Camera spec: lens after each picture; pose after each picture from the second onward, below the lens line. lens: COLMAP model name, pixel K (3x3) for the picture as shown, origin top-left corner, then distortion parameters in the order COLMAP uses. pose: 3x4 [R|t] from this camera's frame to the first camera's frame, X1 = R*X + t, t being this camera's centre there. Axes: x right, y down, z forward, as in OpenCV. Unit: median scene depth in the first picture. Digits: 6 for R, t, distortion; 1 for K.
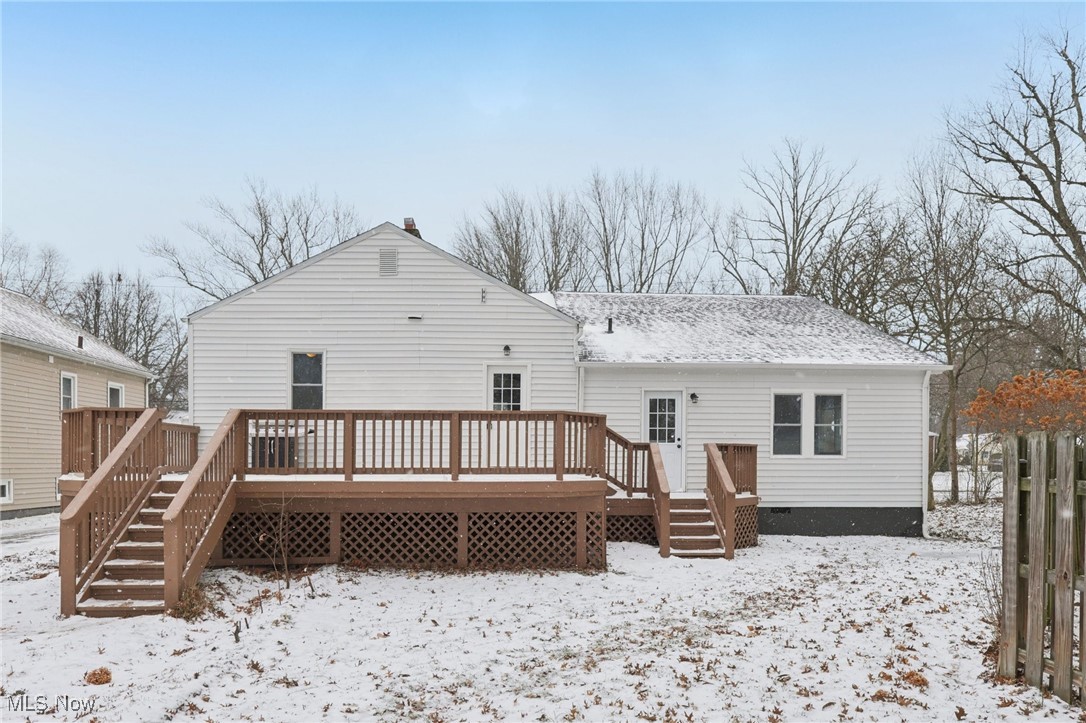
lens RADIAL K [[697.1, 0, 532.4], [0, 697.1, 449.7], [0, 0, 1]] dist [-0.004200, -0.012816]
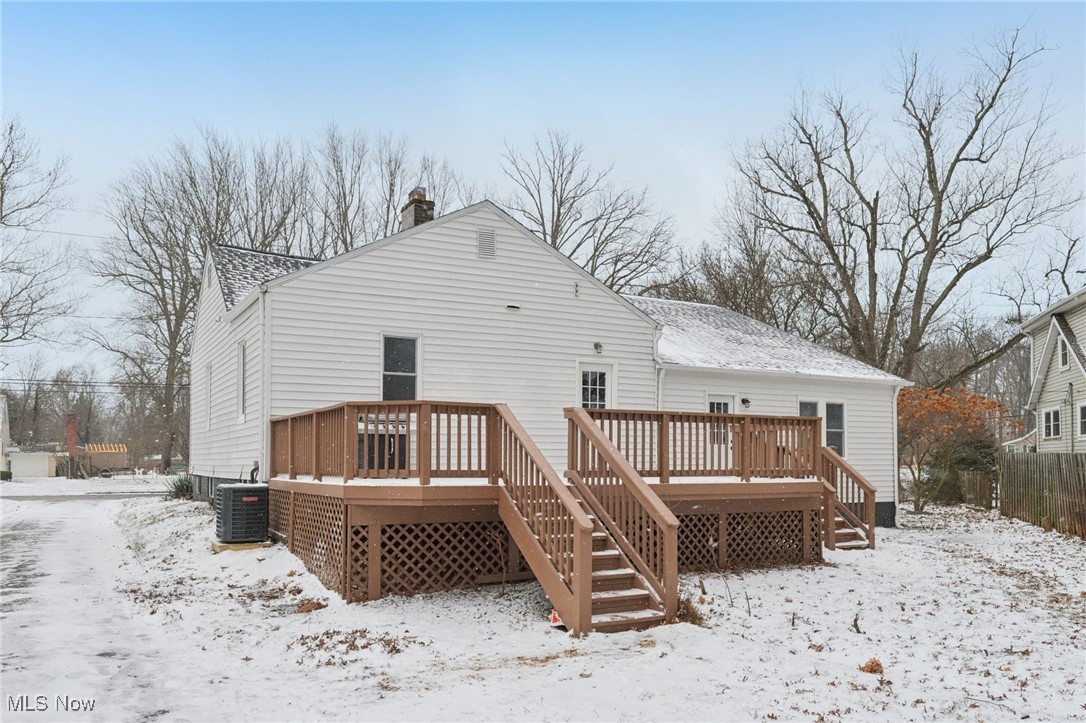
lens RADIAL K [[825.4, 0, 540.9], [0, 825.4, 365.5], [0, 0, 1]] dist [-0.023617, -0.003209]
pose [[0.897481, 0.051822, 0.437999, -0.604209], [-0.007508, 0.994724, -0.102308, -0.000172], [-0.440990, 0.088531, 0.893135, 0.013668]]
